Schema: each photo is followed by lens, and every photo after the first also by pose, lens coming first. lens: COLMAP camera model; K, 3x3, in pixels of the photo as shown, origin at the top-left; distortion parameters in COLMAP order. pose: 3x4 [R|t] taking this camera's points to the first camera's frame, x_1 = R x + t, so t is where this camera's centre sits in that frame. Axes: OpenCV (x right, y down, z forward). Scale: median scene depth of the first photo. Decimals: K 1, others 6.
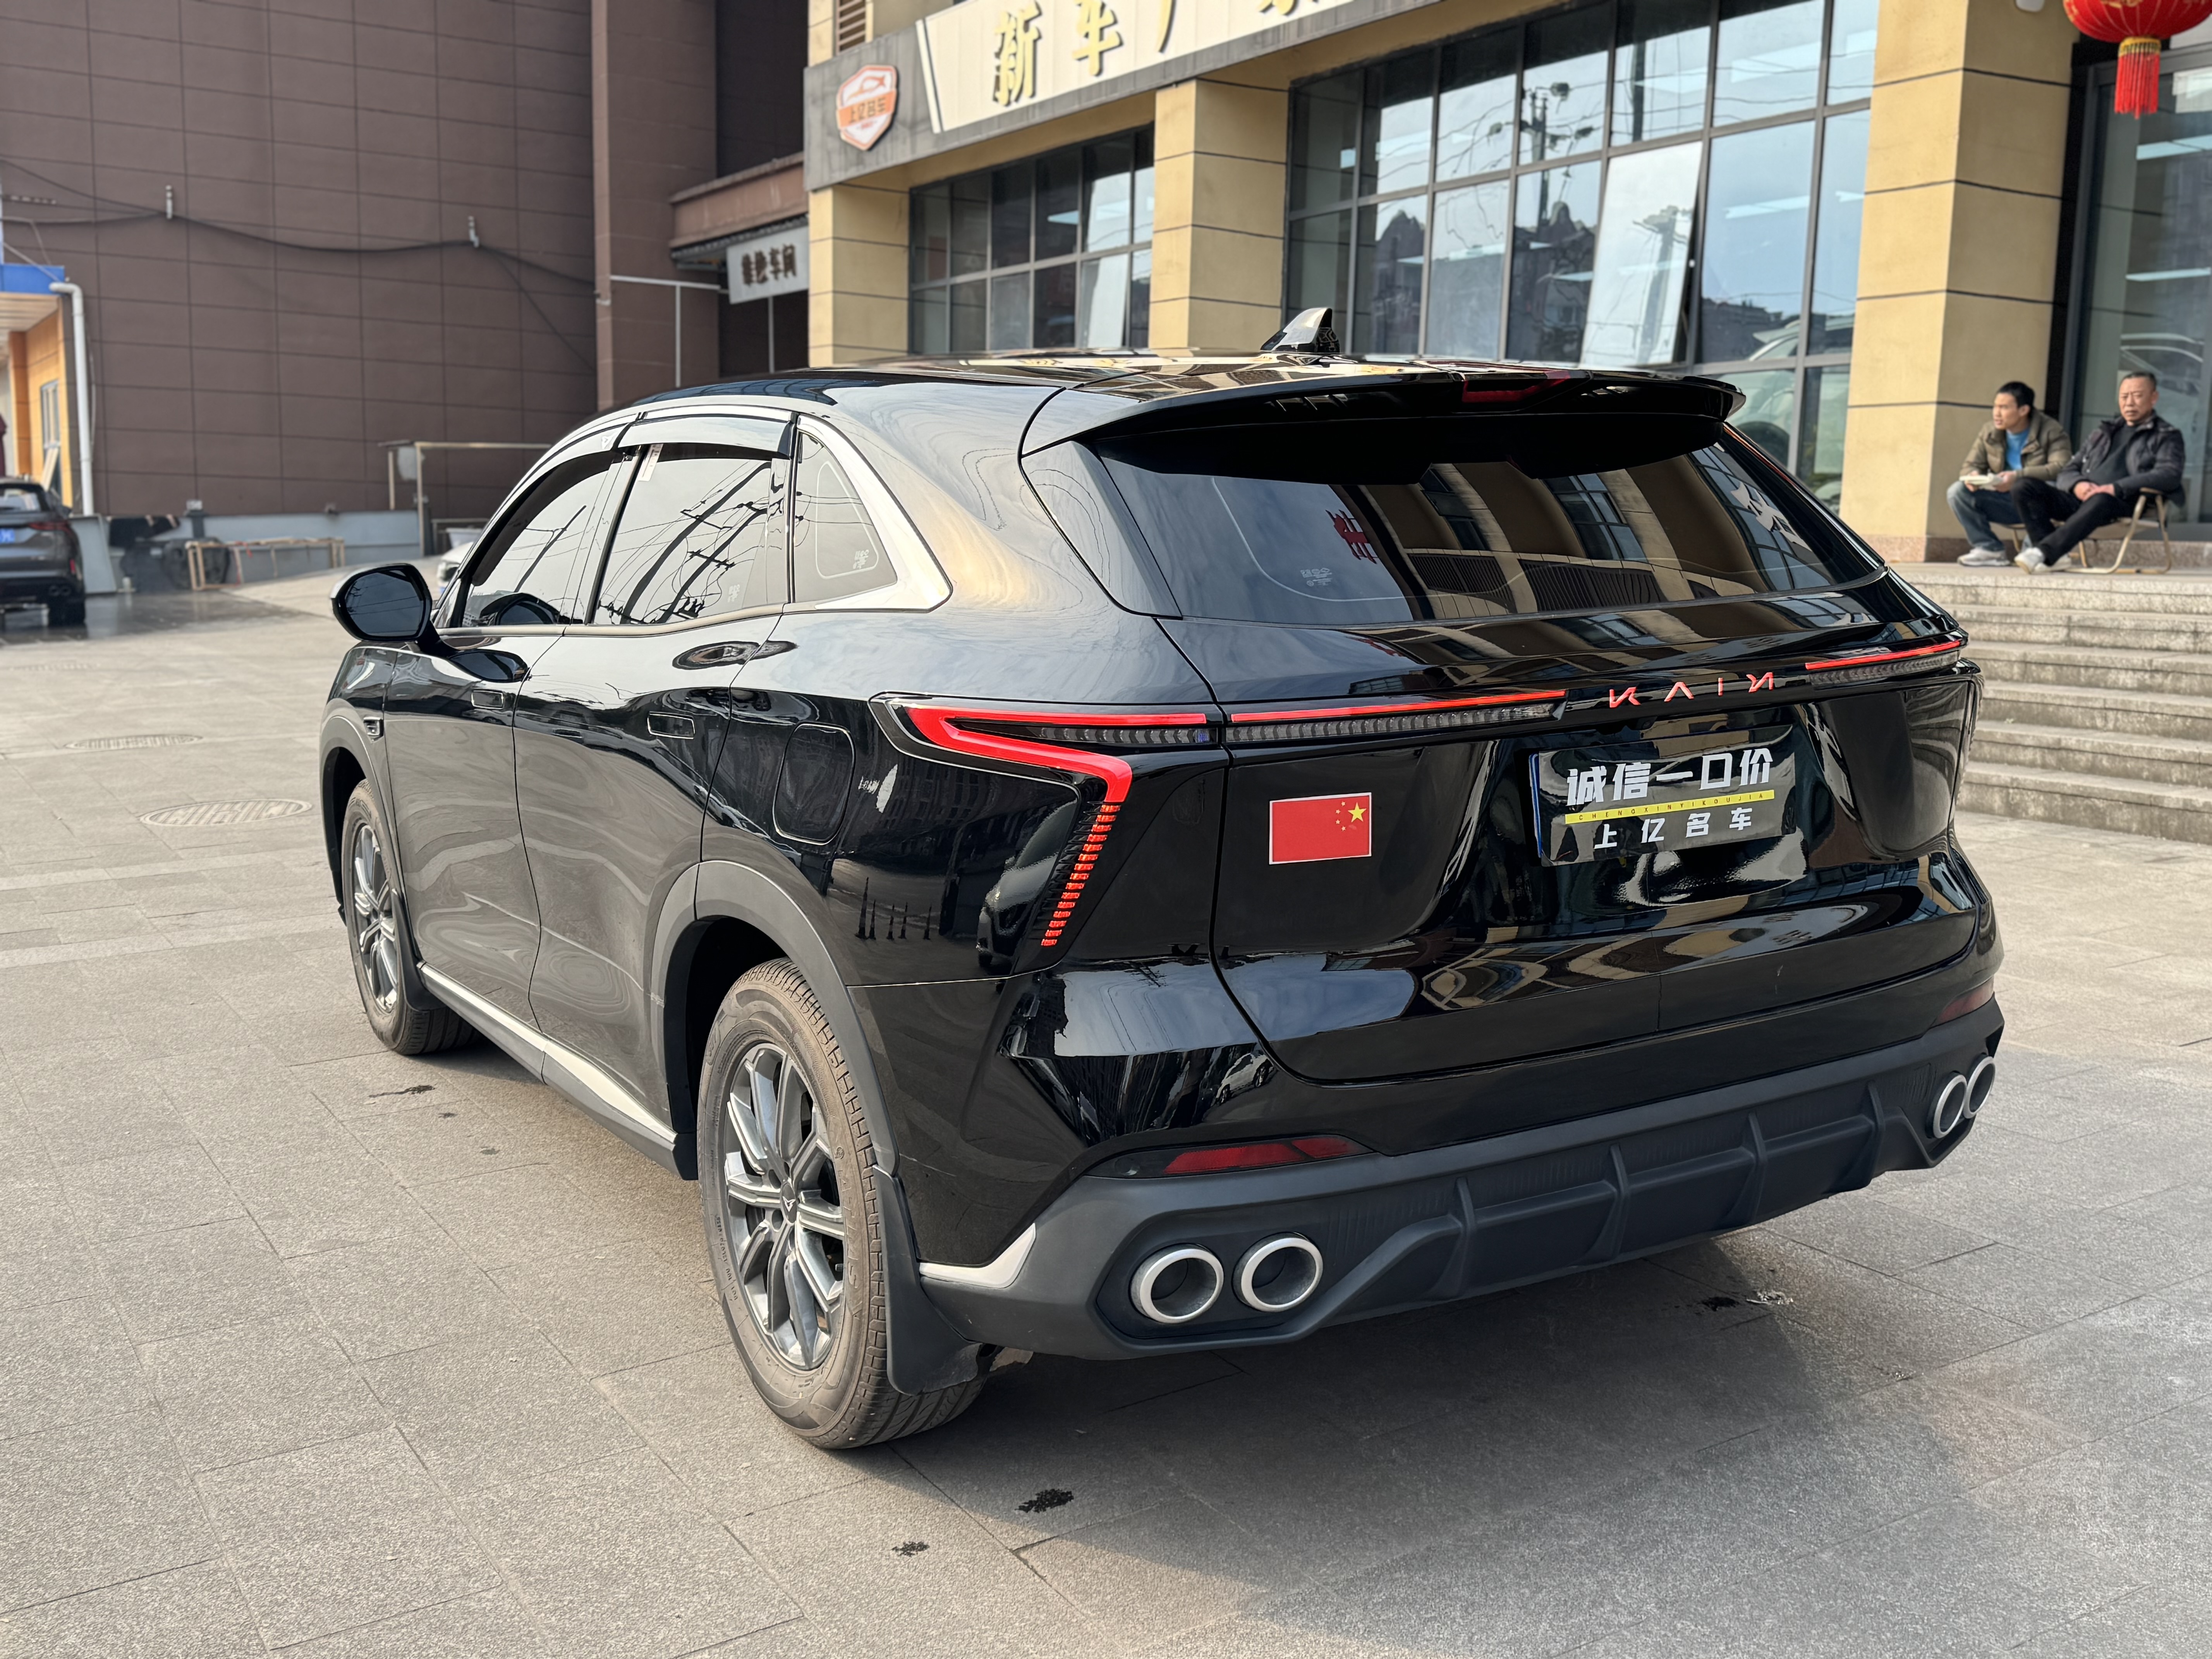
lens RADIAL K [[2110.2, 0, 1111.7], [0, 2110.2, 889.2], [0, 0, 1]] dist [0.118866, -0.190790]
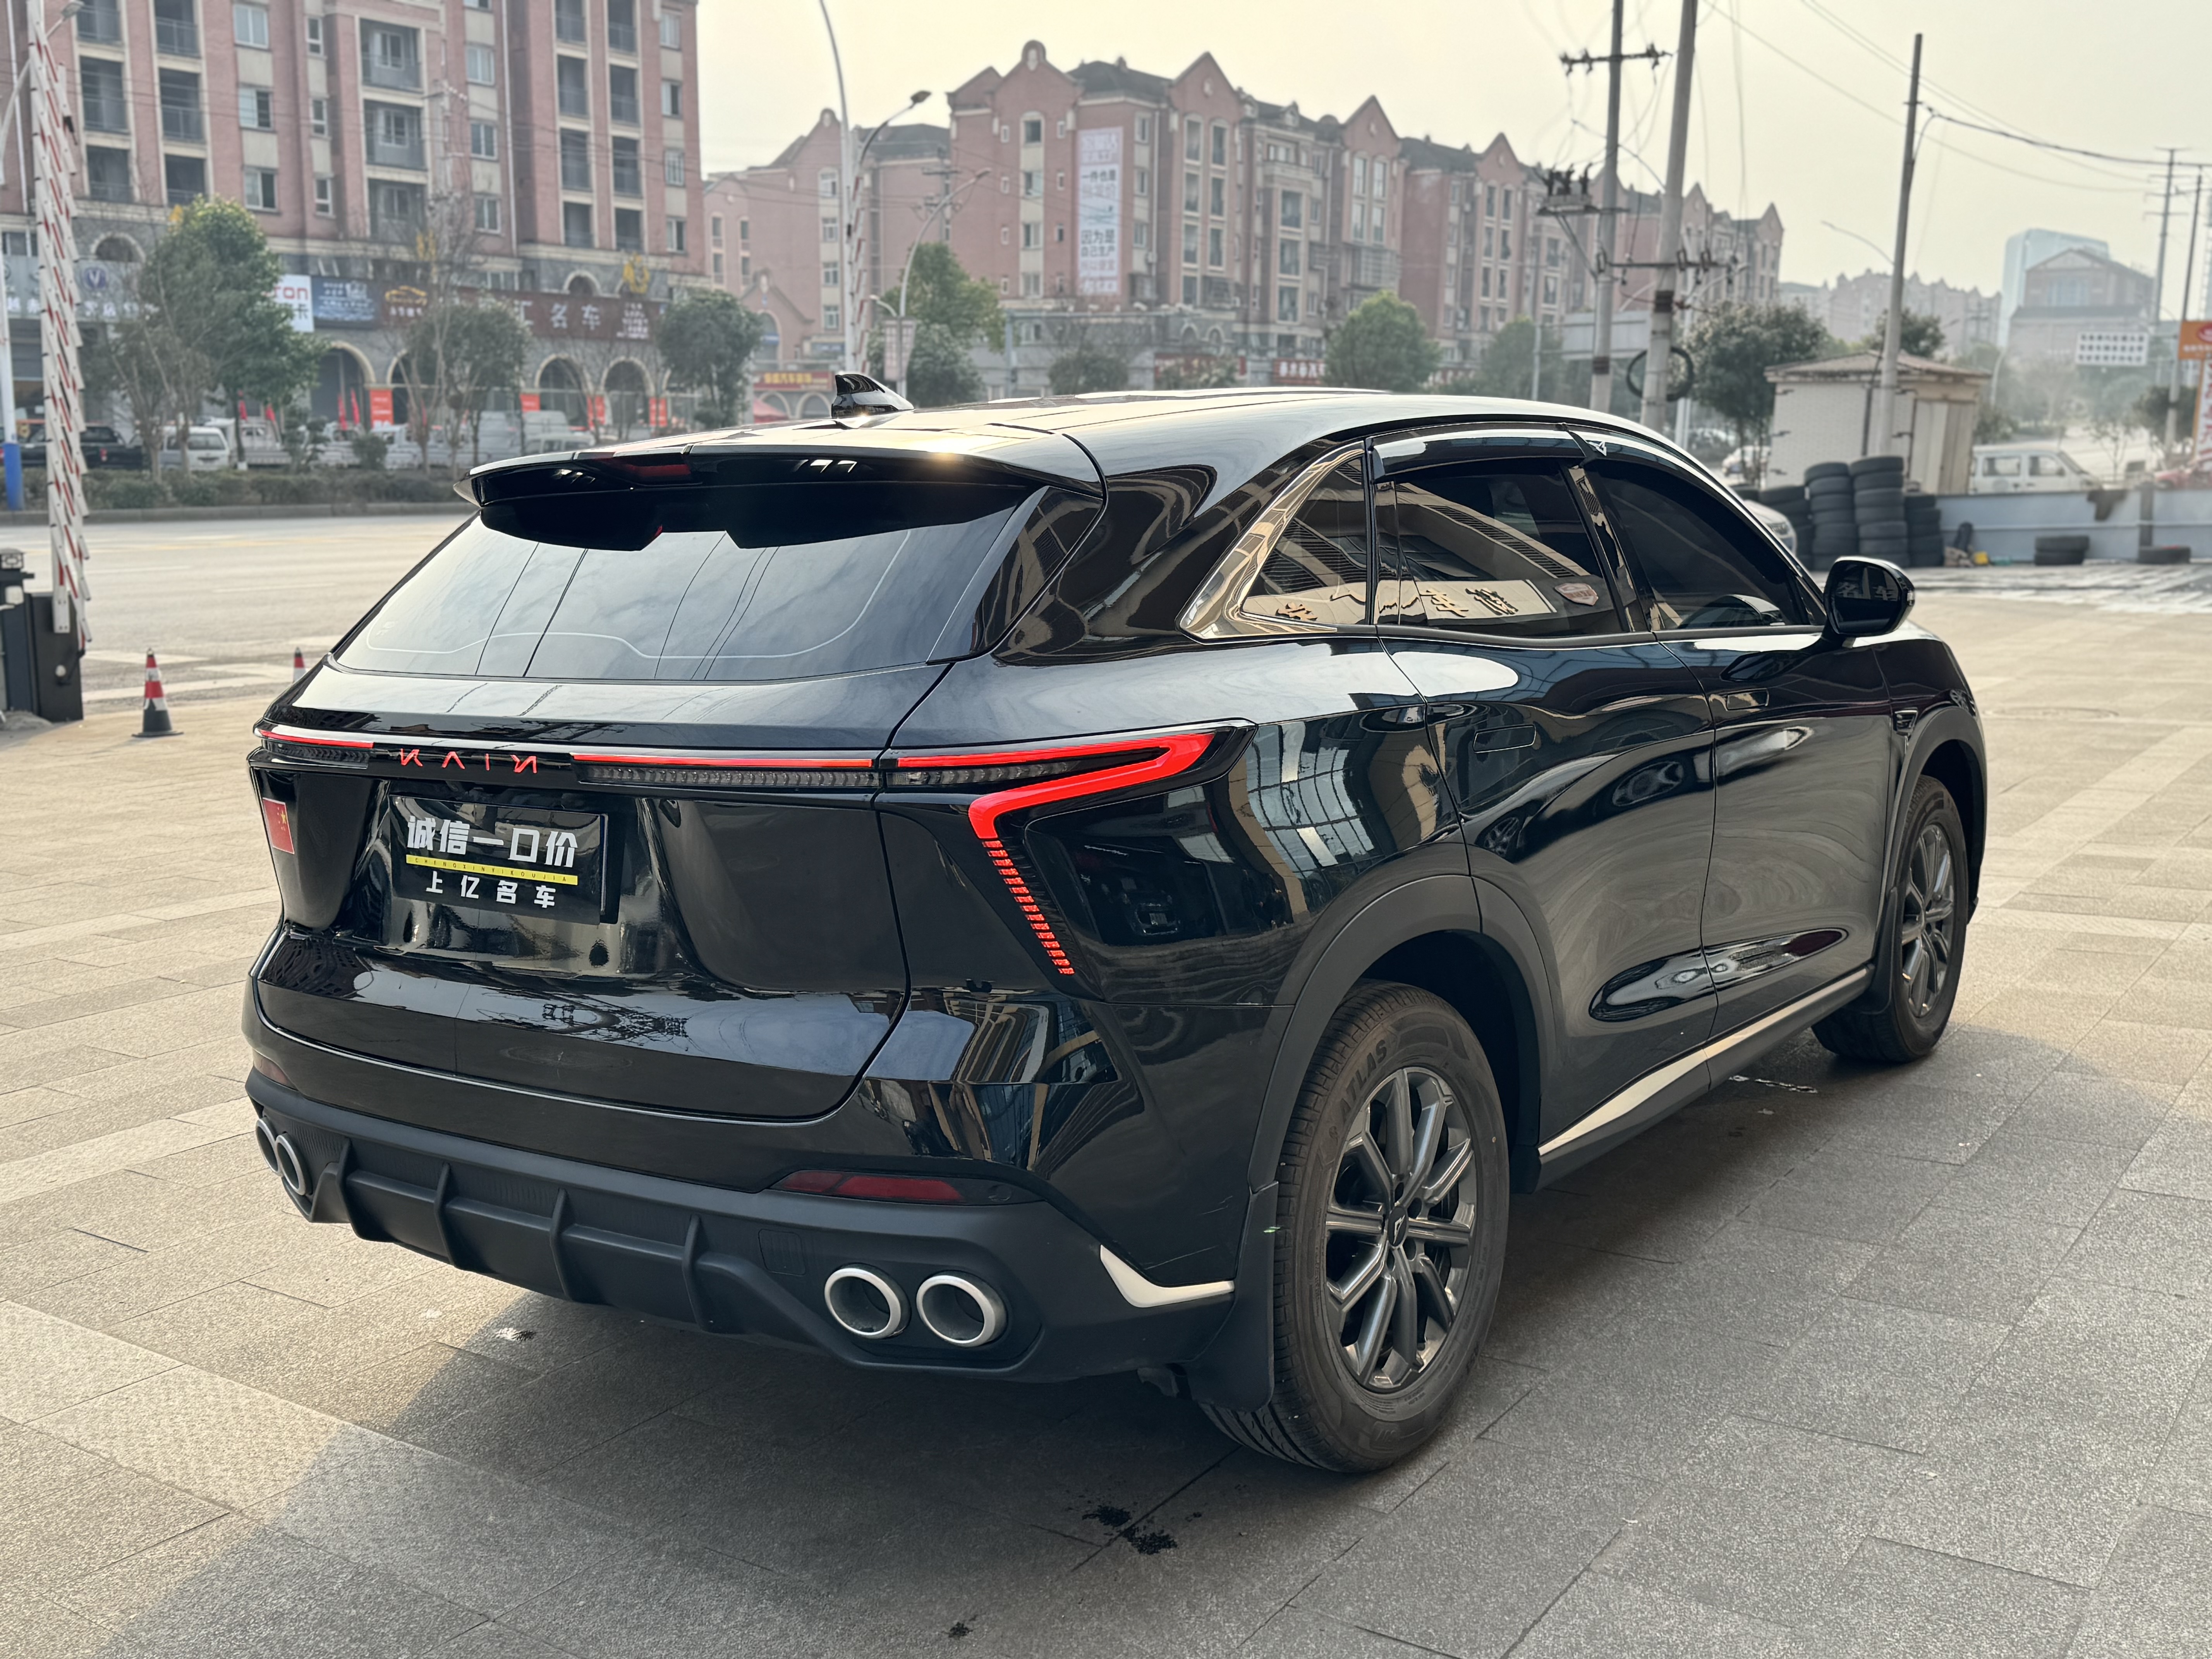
lens RADIAL K [[2110.2, 0, 1111.7], [0, 2110.2, 889.2], [0, 0, 1]] dist [0.118866, -0.190790]
pose [[0.410635, 0.175309, -0.894788, 0.146045], [-0.151667, 0.980804, 0.122559, -0.022448], [0.899097, 0.085383, 0.429341, 0.089962]]
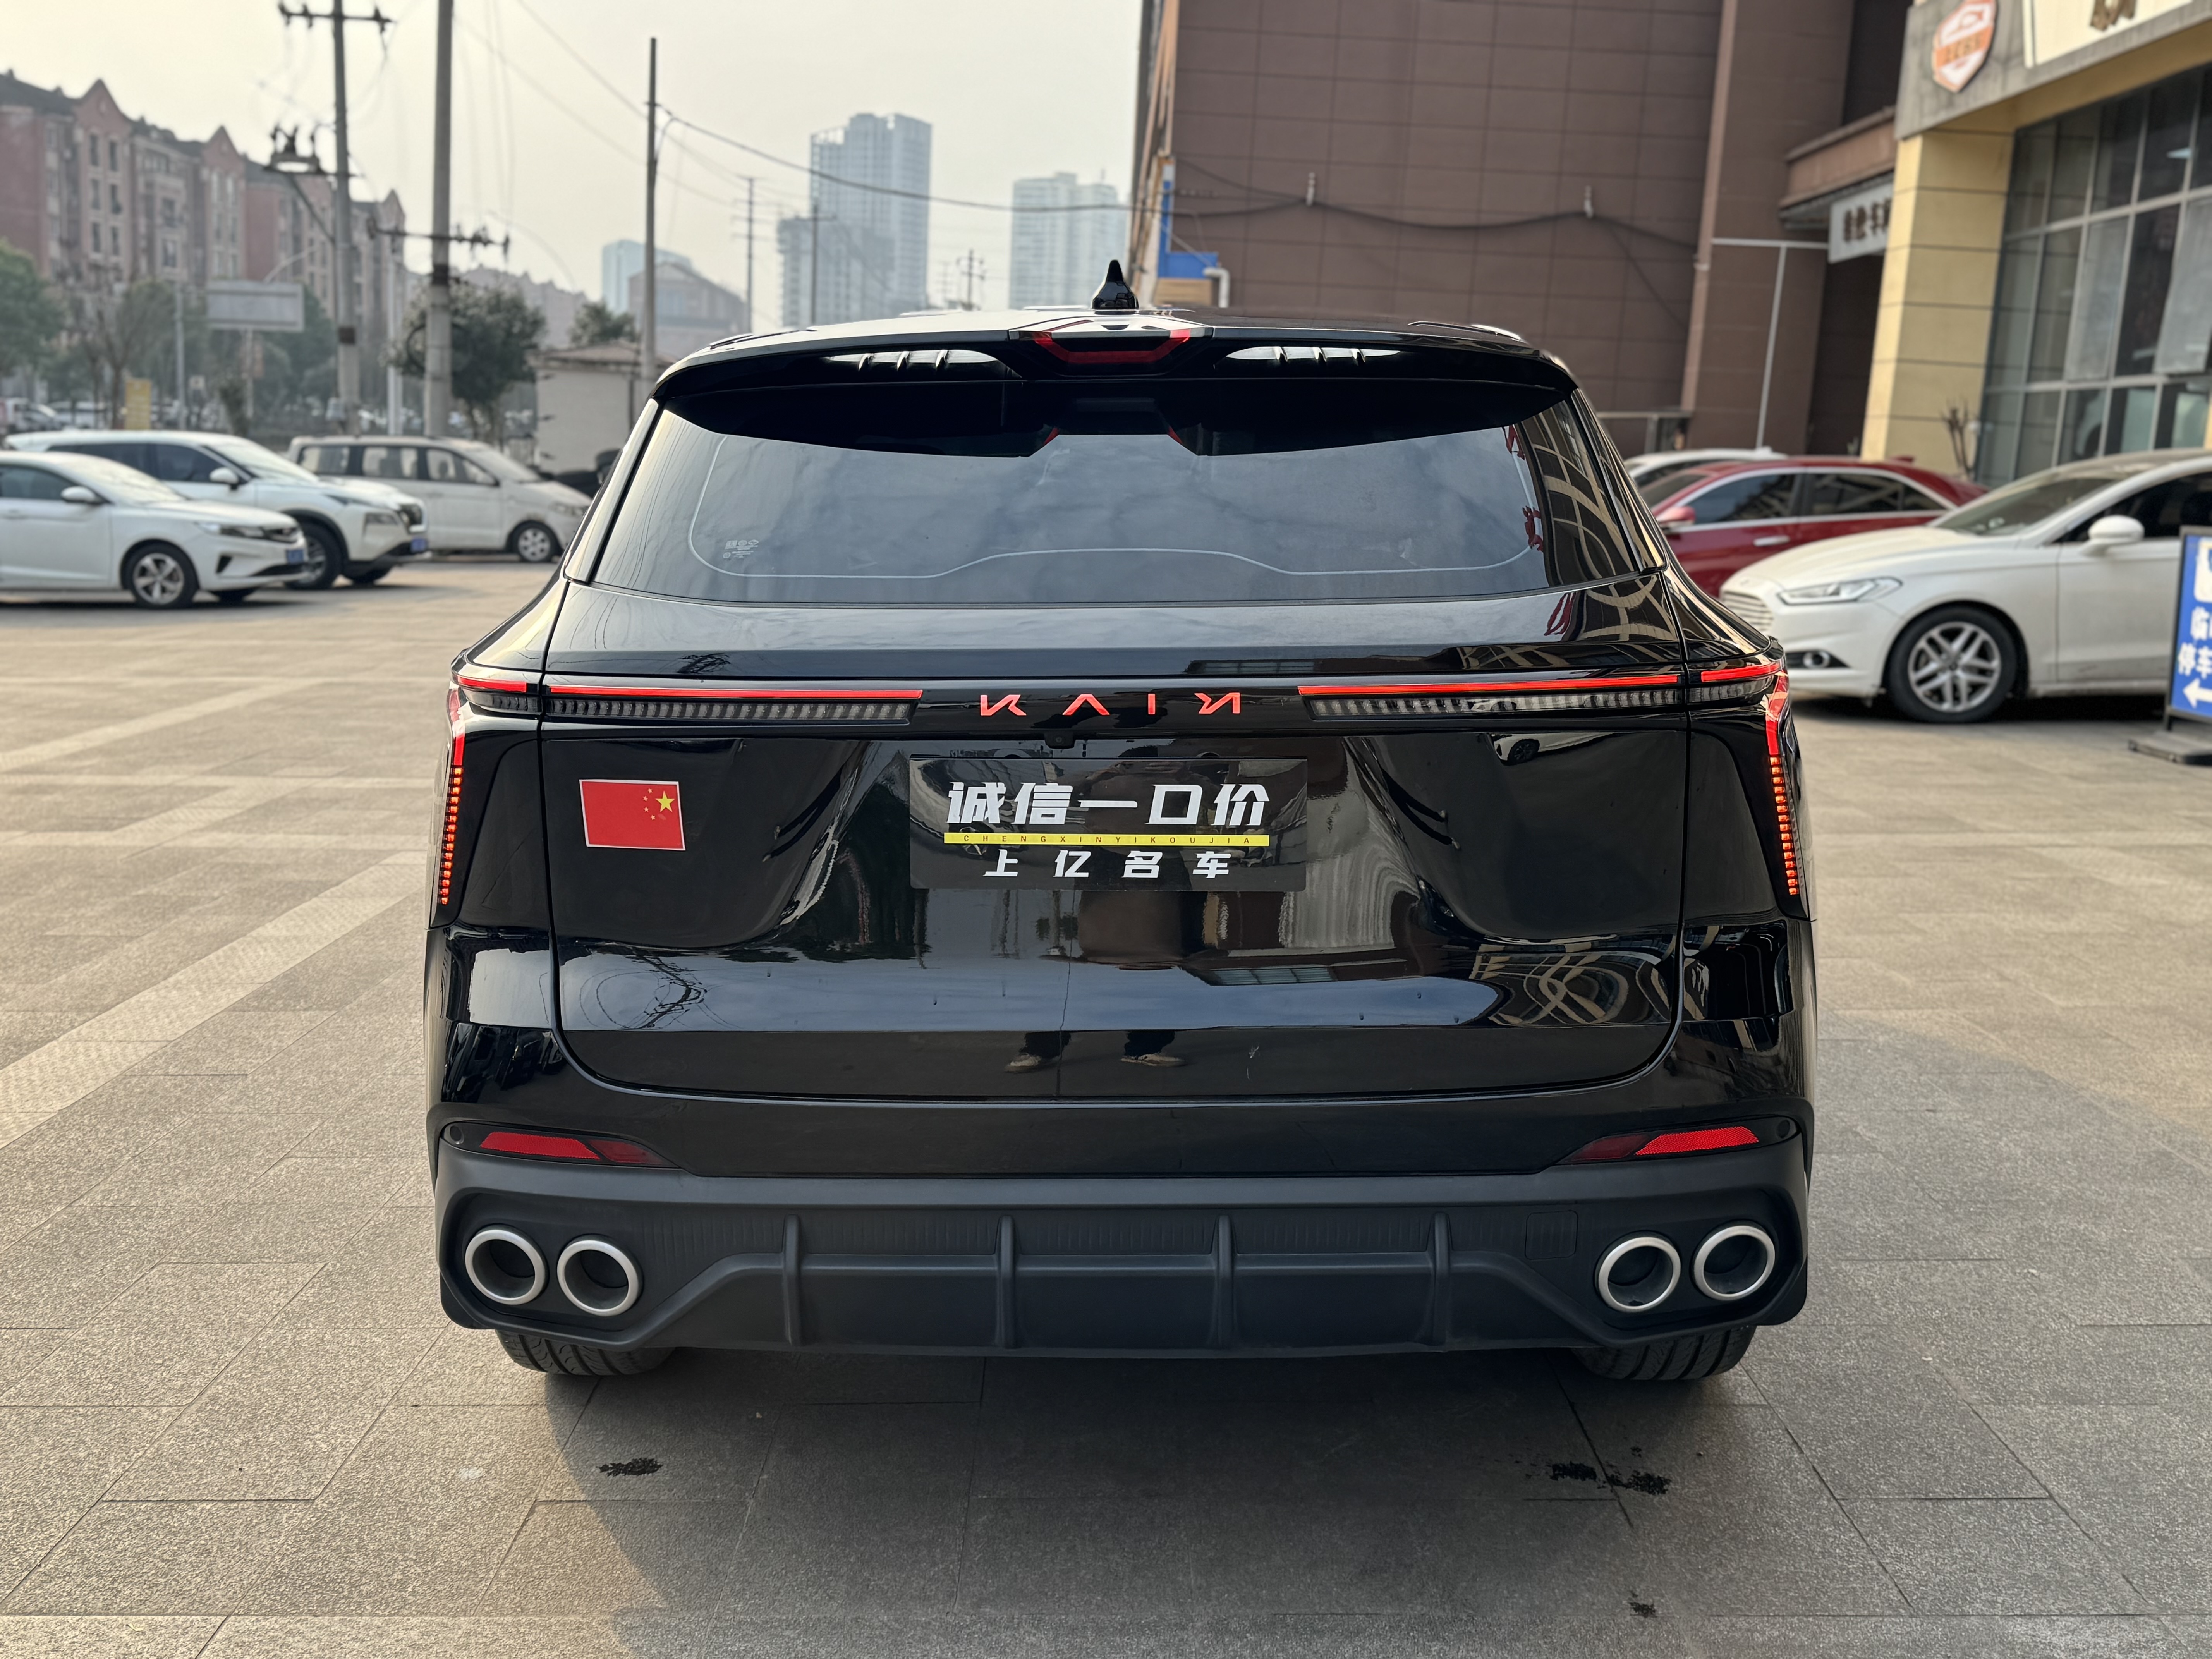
lens RADIAL K [[2104.0, 0, 1110.9], [0, 2104.0, 867.1], [0, 0, 1]] dist [0.134086, -0.221410]
pose [[0.856165, 0.117623, -0.503137, 0.075583], [-0.115206, 0.992688, 0.036029, -0.006393], [0.503696, 0.027118, 0.863455, 0.029406]]
